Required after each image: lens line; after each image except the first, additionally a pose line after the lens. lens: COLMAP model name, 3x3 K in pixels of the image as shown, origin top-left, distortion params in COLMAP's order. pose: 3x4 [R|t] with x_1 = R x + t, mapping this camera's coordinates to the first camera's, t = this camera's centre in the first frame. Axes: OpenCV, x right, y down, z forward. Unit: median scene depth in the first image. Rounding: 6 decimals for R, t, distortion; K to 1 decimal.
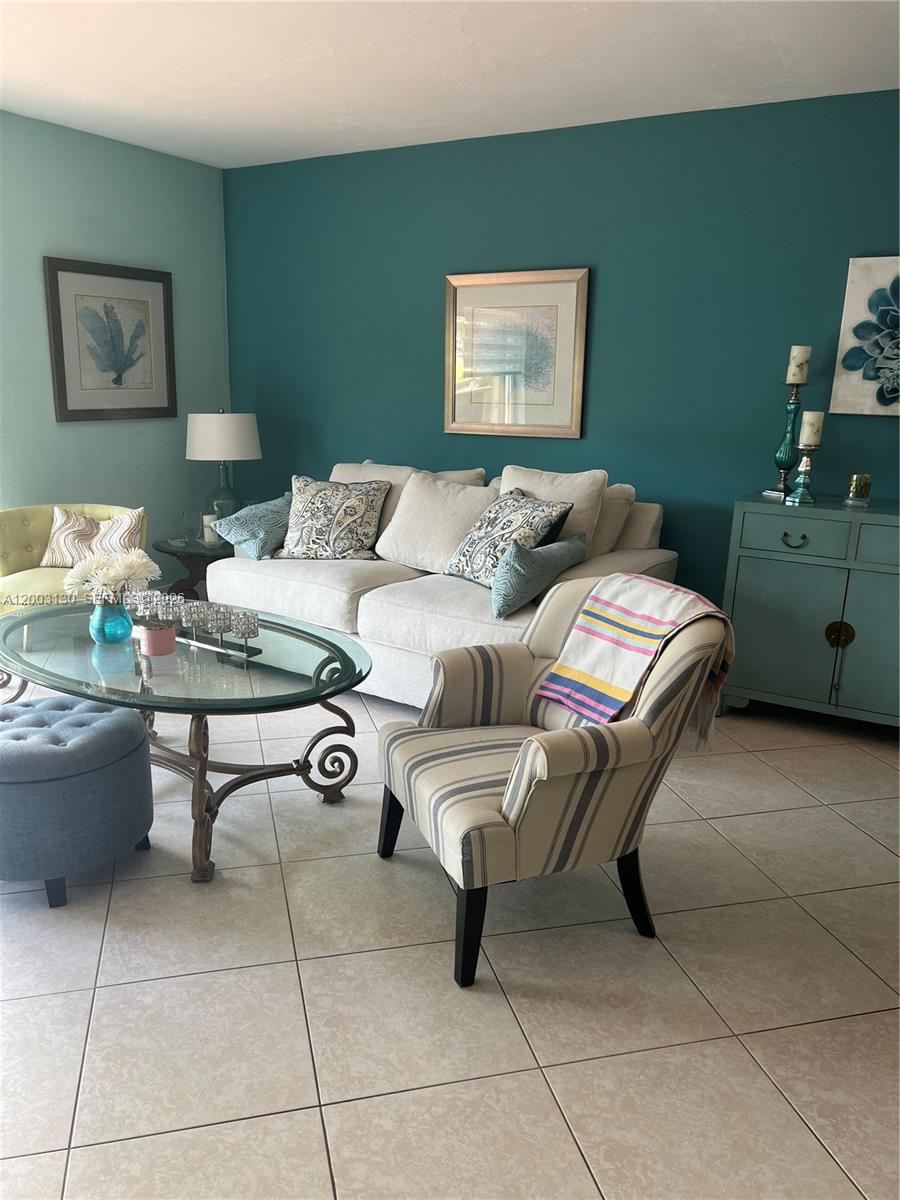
lens RADIAL K [[913.5, 0, 443.6], [0, 913.5, 593.4], [0, 0, 1]] dist [0.062790, -0.071767]
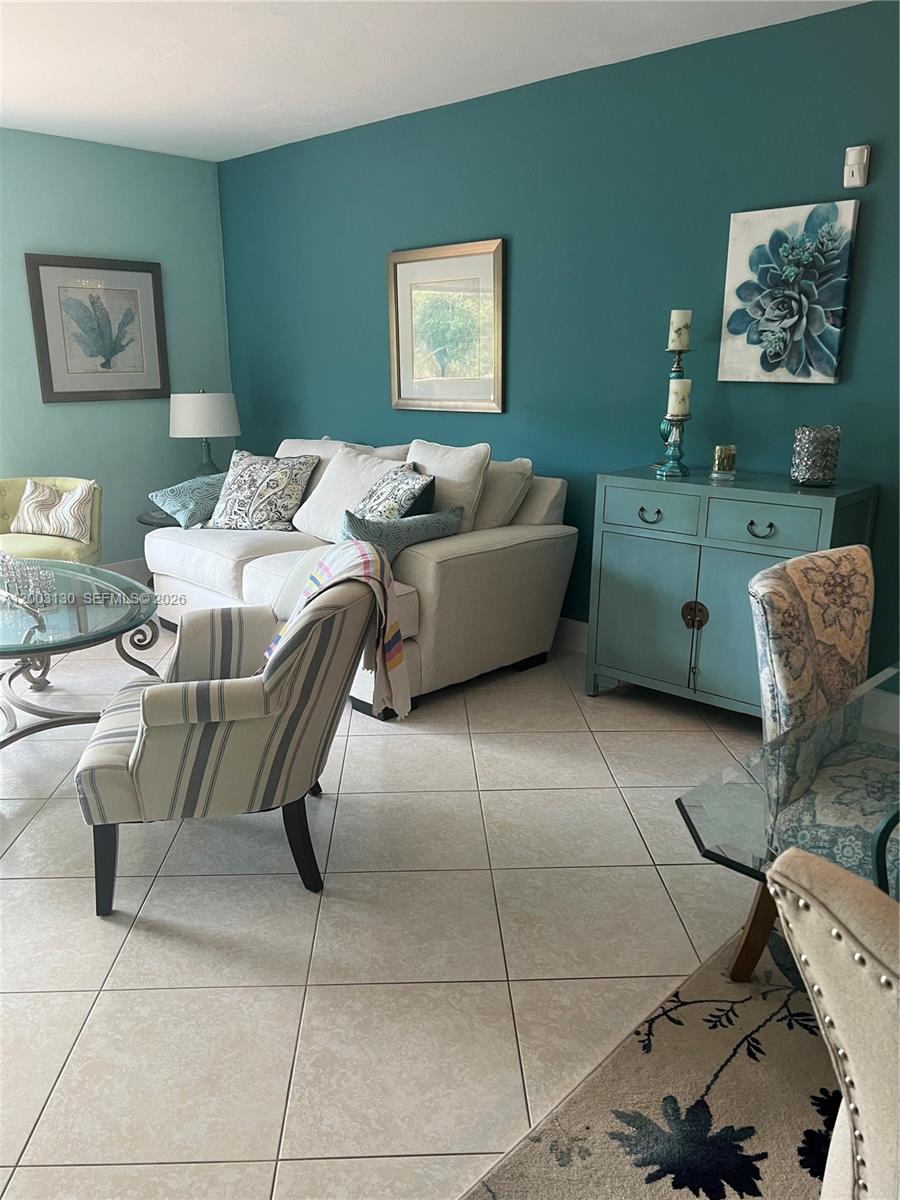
lens RADIAL K [[913.5, 0, 424.7], [0, 913.5, 589.3], [0, 0, 1]] dist [0.062790, -0.071767]
pose [[0.976167, 0.029352, -0.215025, 0.345575], [-0.026613, 0.999524, 0.015621, 0.010166], [0.215381, -0.009526, 0.976484, 0.018324]]
